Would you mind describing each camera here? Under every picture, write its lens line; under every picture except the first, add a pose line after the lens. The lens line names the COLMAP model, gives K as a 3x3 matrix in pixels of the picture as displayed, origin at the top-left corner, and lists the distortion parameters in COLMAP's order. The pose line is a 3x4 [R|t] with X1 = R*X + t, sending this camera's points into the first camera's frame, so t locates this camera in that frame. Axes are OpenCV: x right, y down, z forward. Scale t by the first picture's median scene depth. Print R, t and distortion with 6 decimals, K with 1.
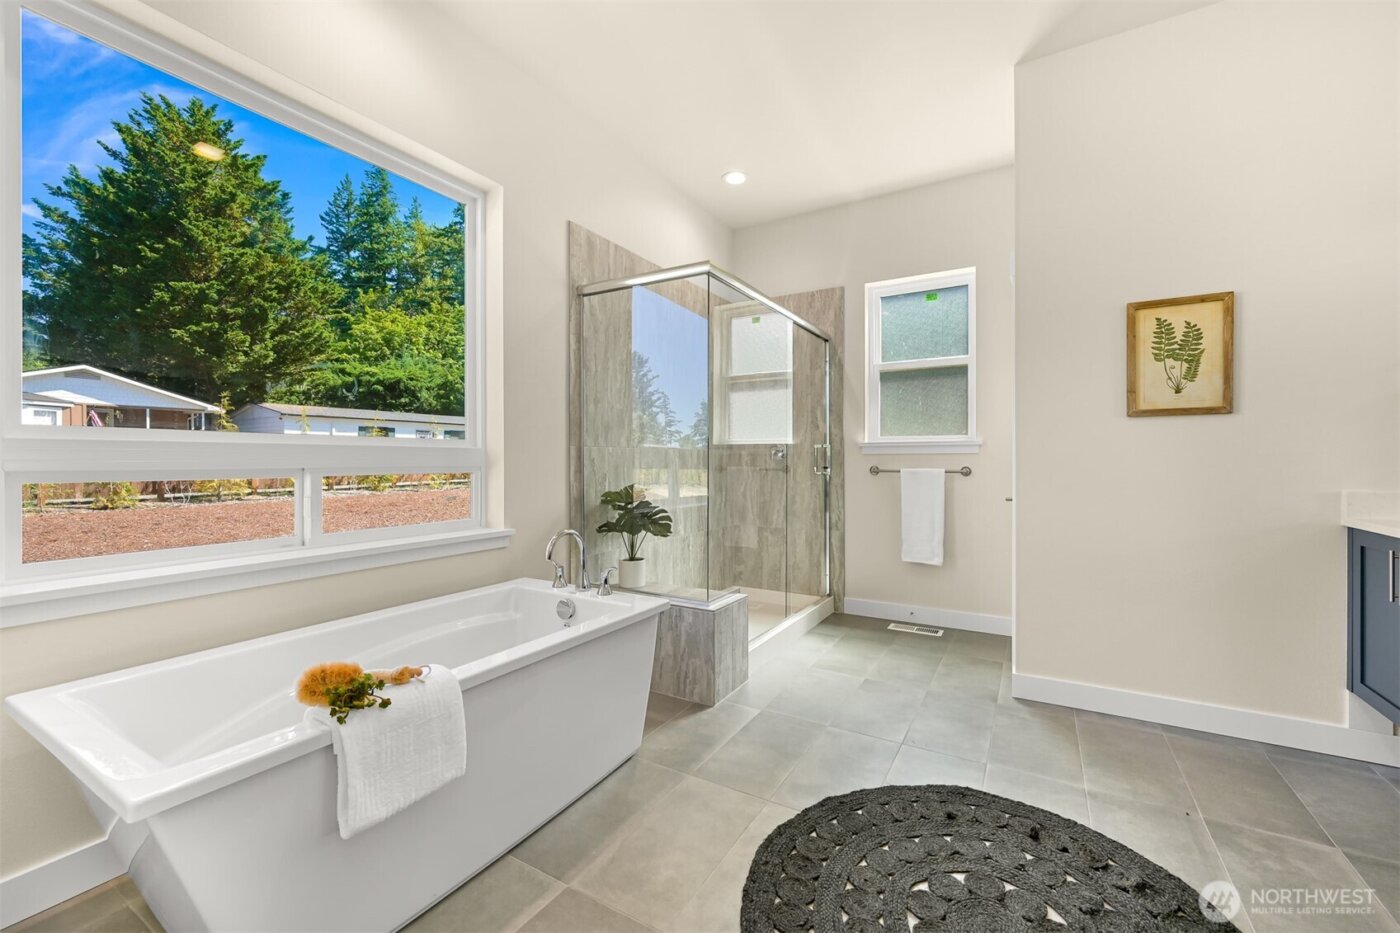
lens RADIAL K [[560.3, 0, 702.3], [0, 560.3, 464.7], [0, 0, 1]] dist [0.003400, 0.000138]
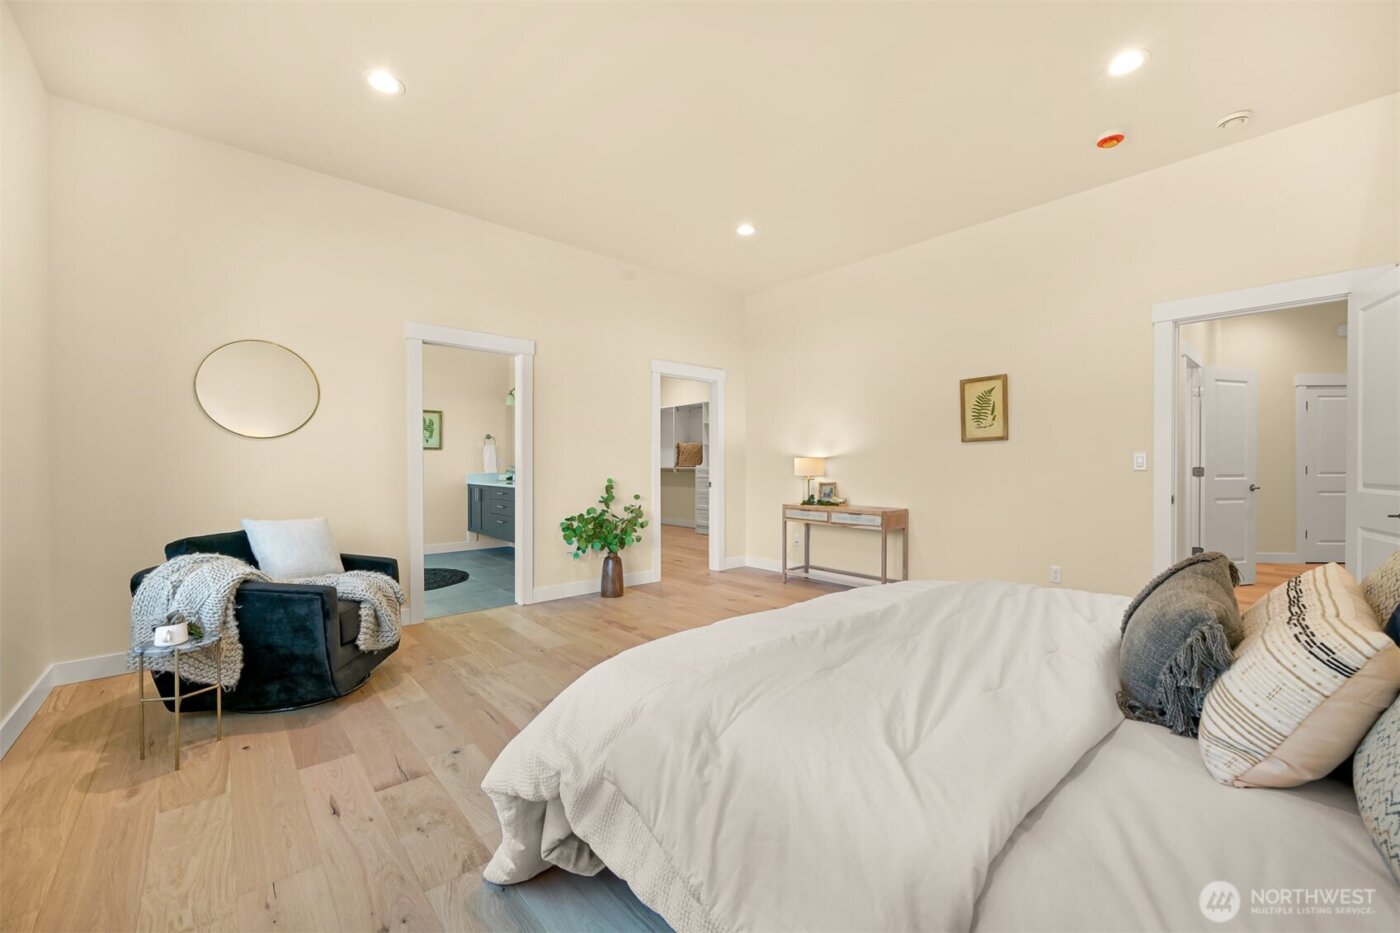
lens RADIAL K [[560.3, 0, 699.9], [0, 560.3, 467.8], [0, 0, 1]] dist [0.003400, 0.000138]
pose [[0.319529, -0.003017, 0.947572, -1.537527], [0.004234, 0.999989, 0.001756, 0.009179], [-0.947567, 0.003452, 0.319539, -1.343113]]
